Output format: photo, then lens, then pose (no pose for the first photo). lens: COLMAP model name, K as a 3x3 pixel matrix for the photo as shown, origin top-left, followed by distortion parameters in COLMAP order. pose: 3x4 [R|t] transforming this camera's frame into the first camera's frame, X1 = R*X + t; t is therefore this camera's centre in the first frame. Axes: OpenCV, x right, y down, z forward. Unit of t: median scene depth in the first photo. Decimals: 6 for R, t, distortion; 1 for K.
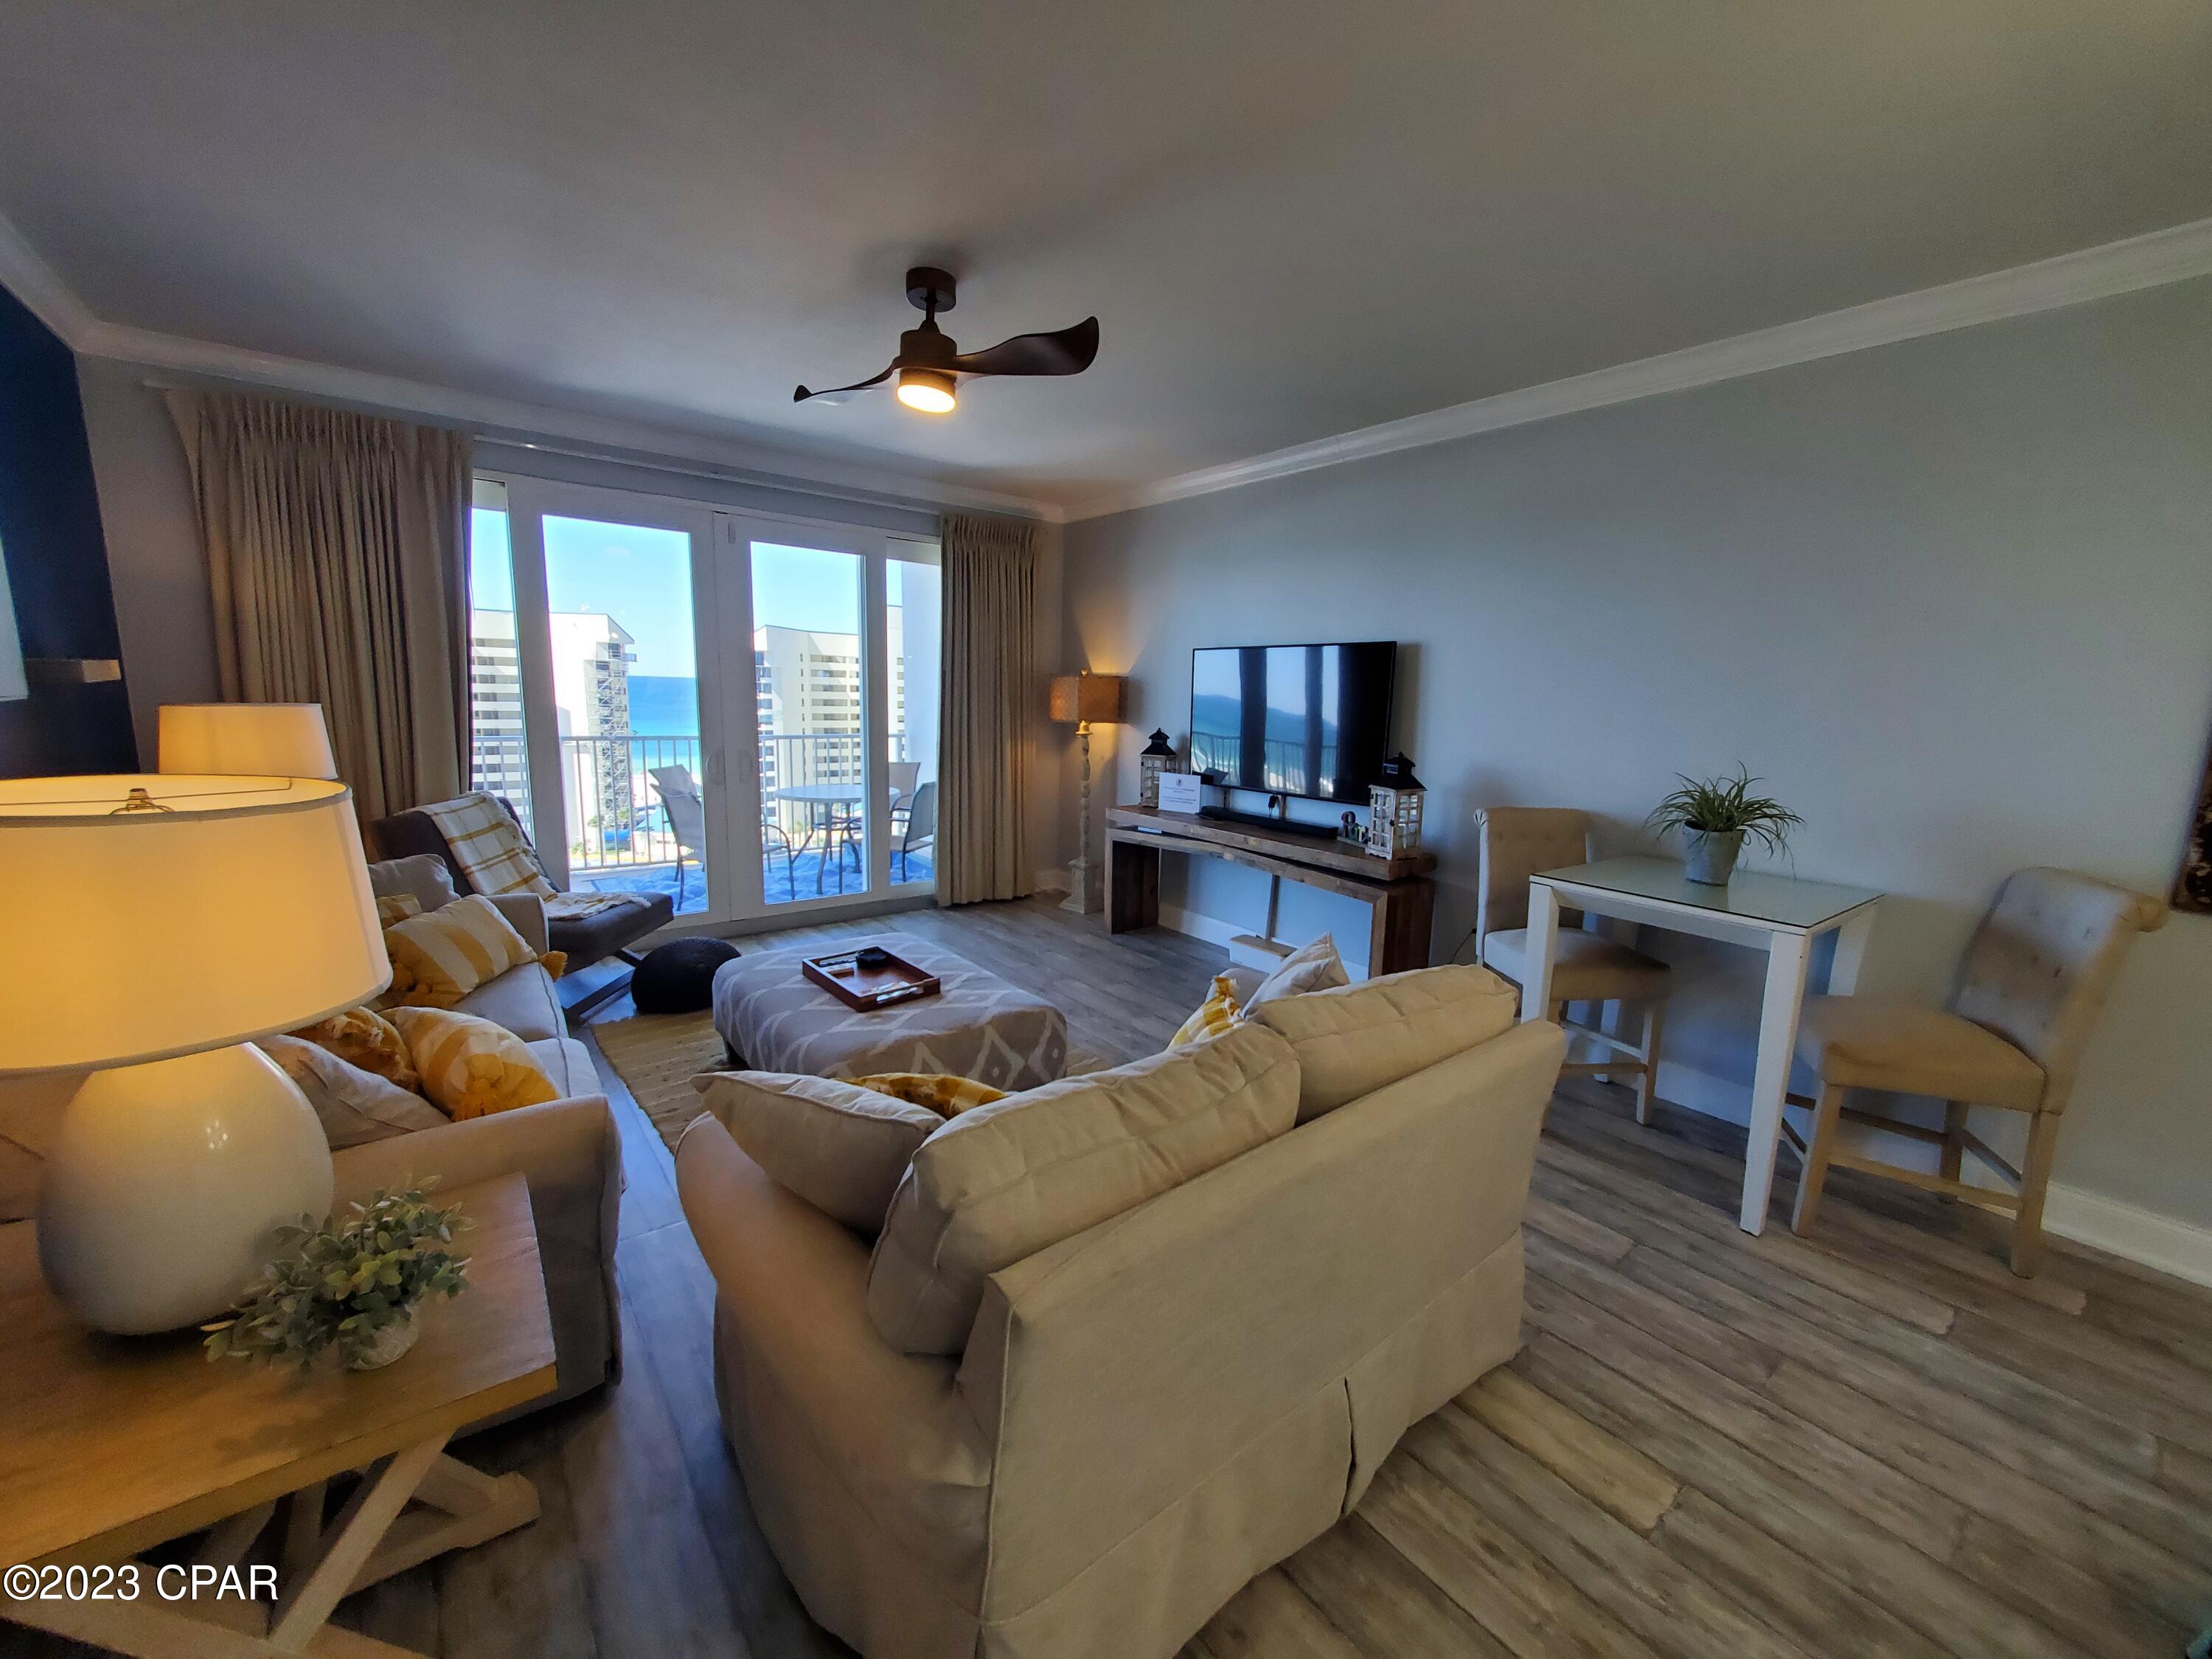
lens RADIAL K [[878.7, 0, 1073.9], [0, 878.7, 862.4], [0, 0, 1]] dist [0.004271, -0.000503]
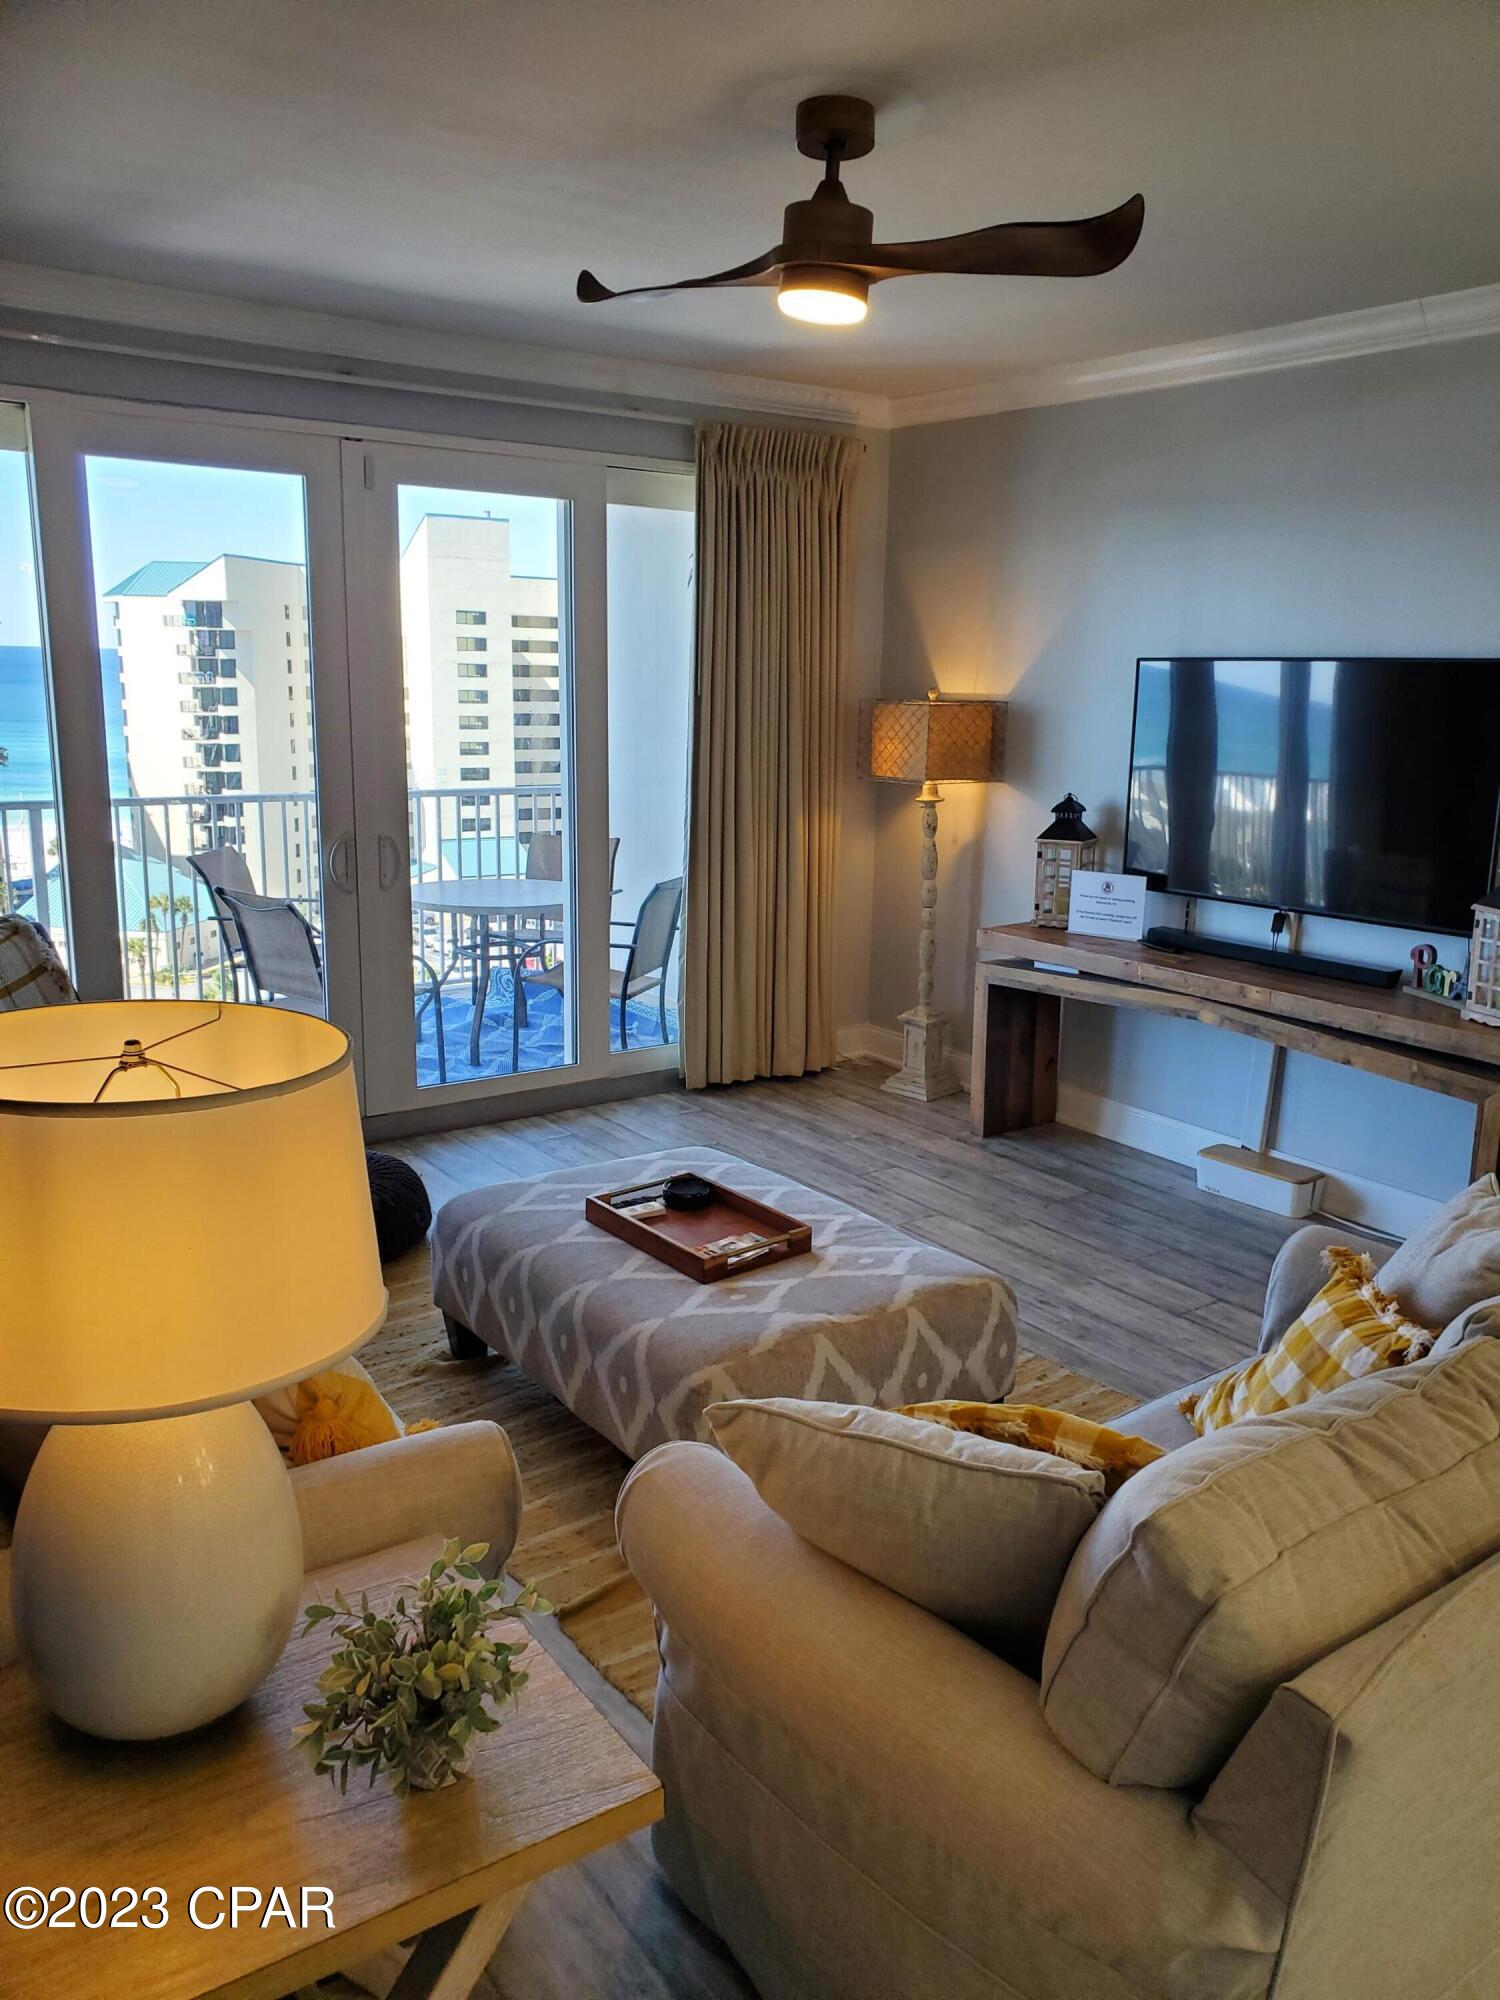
lens RADIAL K [[1558.8, 0, 688.3], [0, 1558.8, 1062.1], [0, 0, 1]] dist [0.038525, -0.039344]
pose [[0.999020, 0.001833, -0.044216, -0.142588], [0.000664, 0.998409, 0.056384, -0.039473], [0.044249, -0.056358, 0.997430, -0.093210]]
